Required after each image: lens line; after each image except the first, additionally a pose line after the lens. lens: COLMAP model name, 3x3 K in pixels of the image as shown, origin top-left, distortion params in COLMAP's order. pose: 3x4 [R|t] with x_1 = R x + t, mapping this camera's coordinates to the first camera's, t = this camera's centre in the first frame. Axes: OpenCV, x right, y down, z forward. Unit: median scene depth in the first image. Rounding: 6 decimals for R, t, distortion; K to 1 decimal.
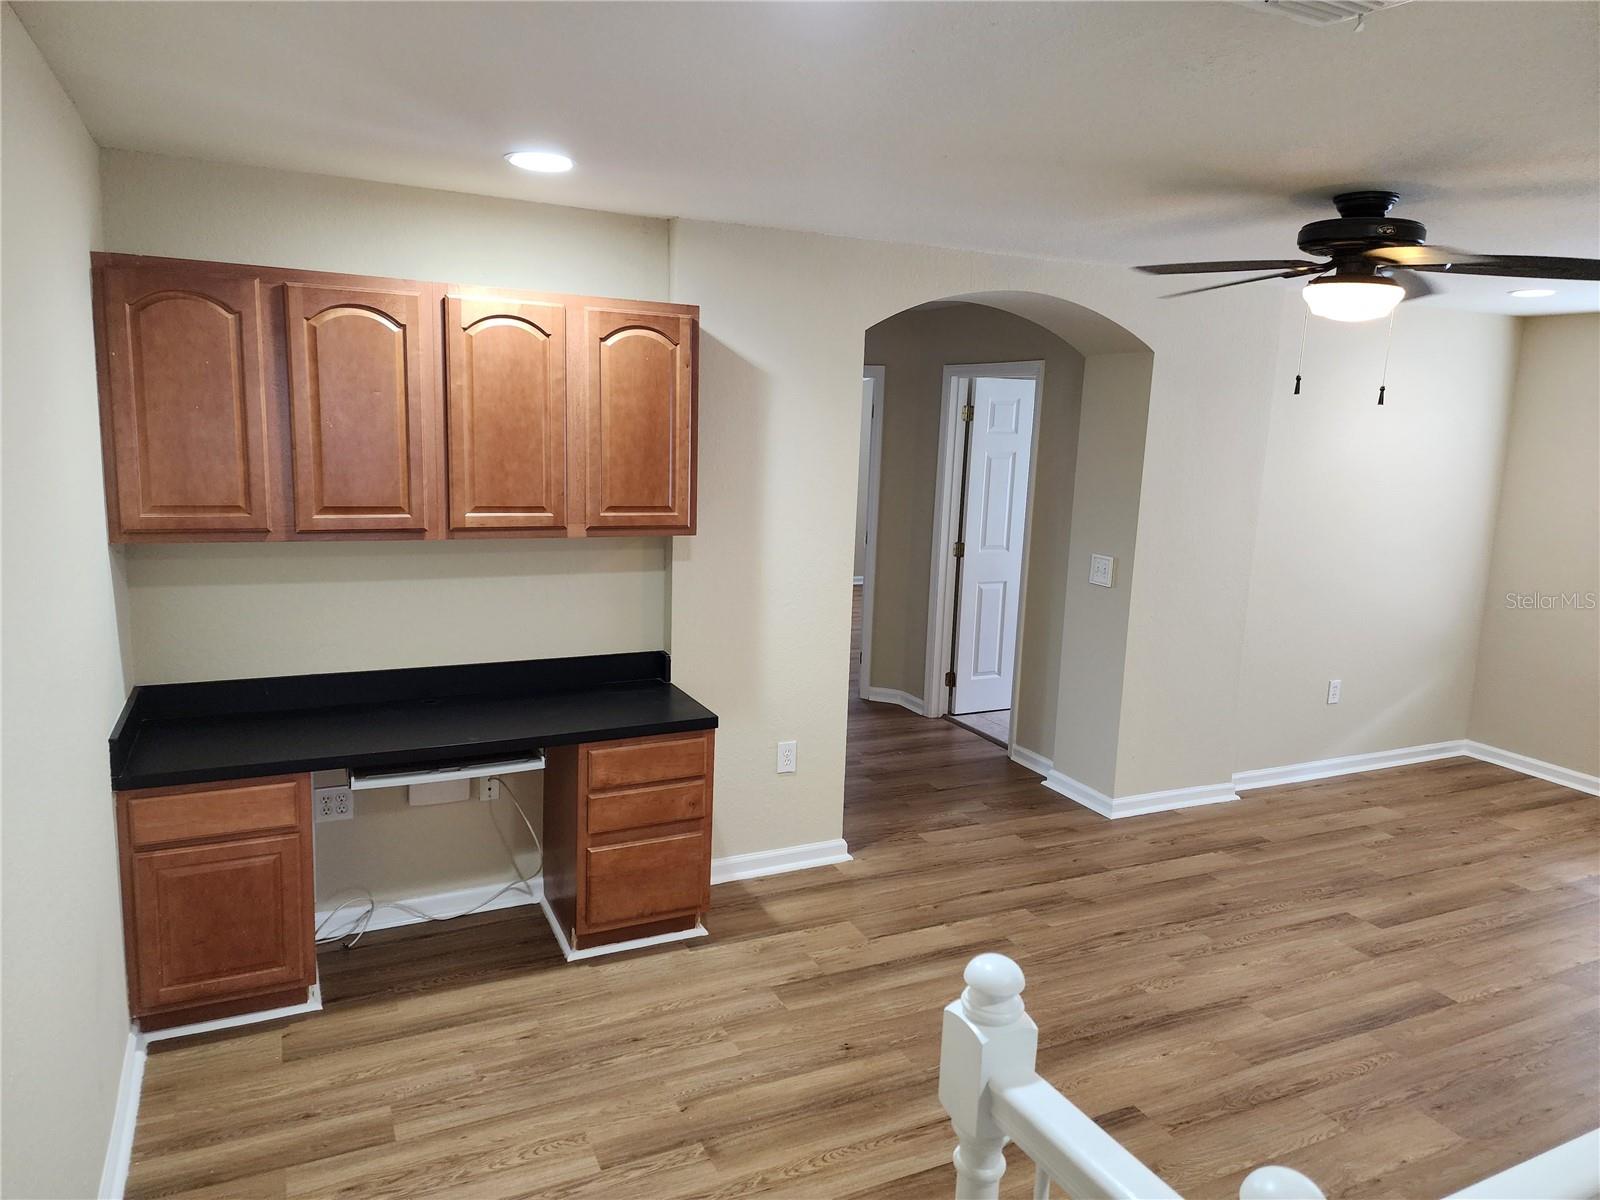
lens RADIAL K [[1068.9, 0, 795.3], [0, 1068.9, 595.9], [0, 0, 1]] dist [0.034738, -0.017019]
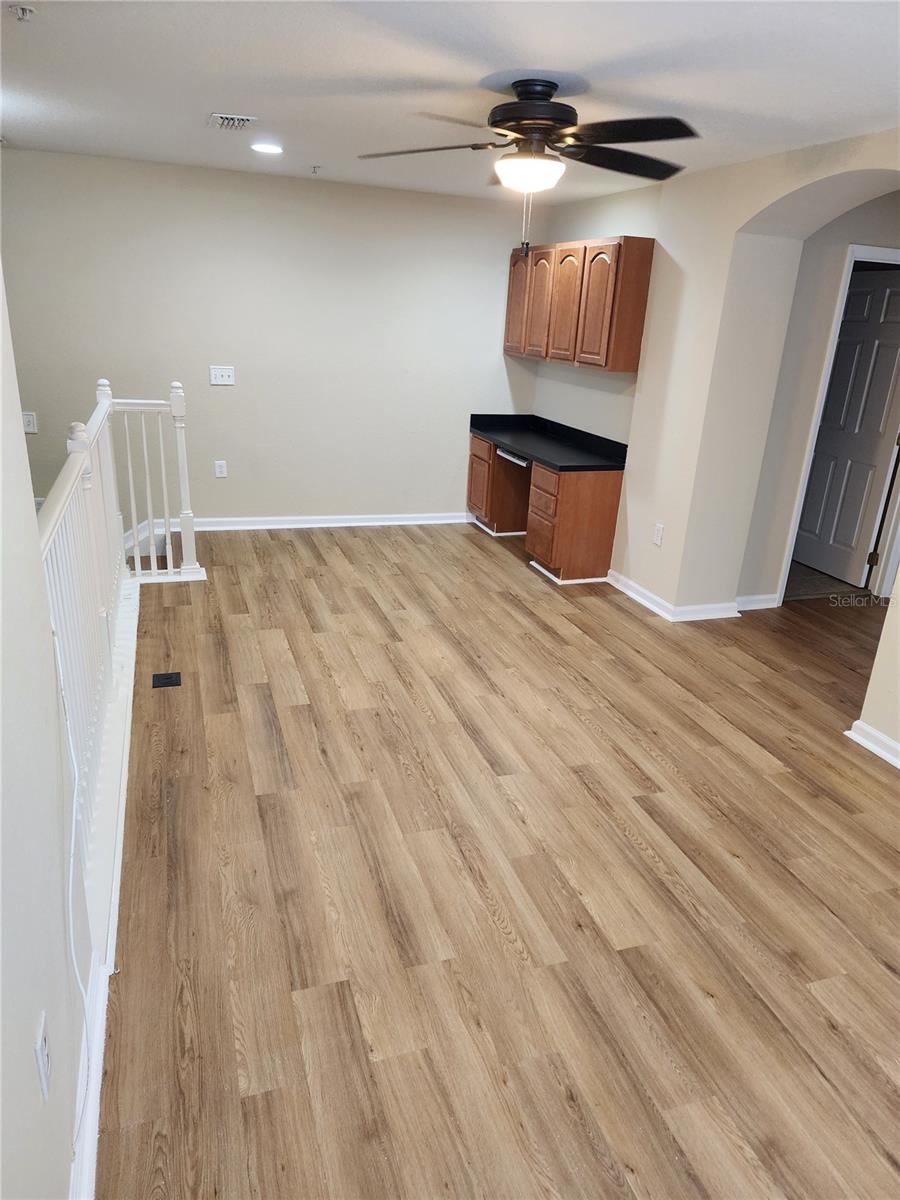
lens RADIAL K [[801.7, 0, 449.9], [0, 801.7, 604.4], [0, 0, 1]] dist [0.034738, -0.017019]
pose [[-0.125791, 0.292873, -0.947841, 1.286998], [-0.227734, 0.921390, 0.314924, -0.059051], [0.965564, 0.255470, -0.049205, 0.868835]]
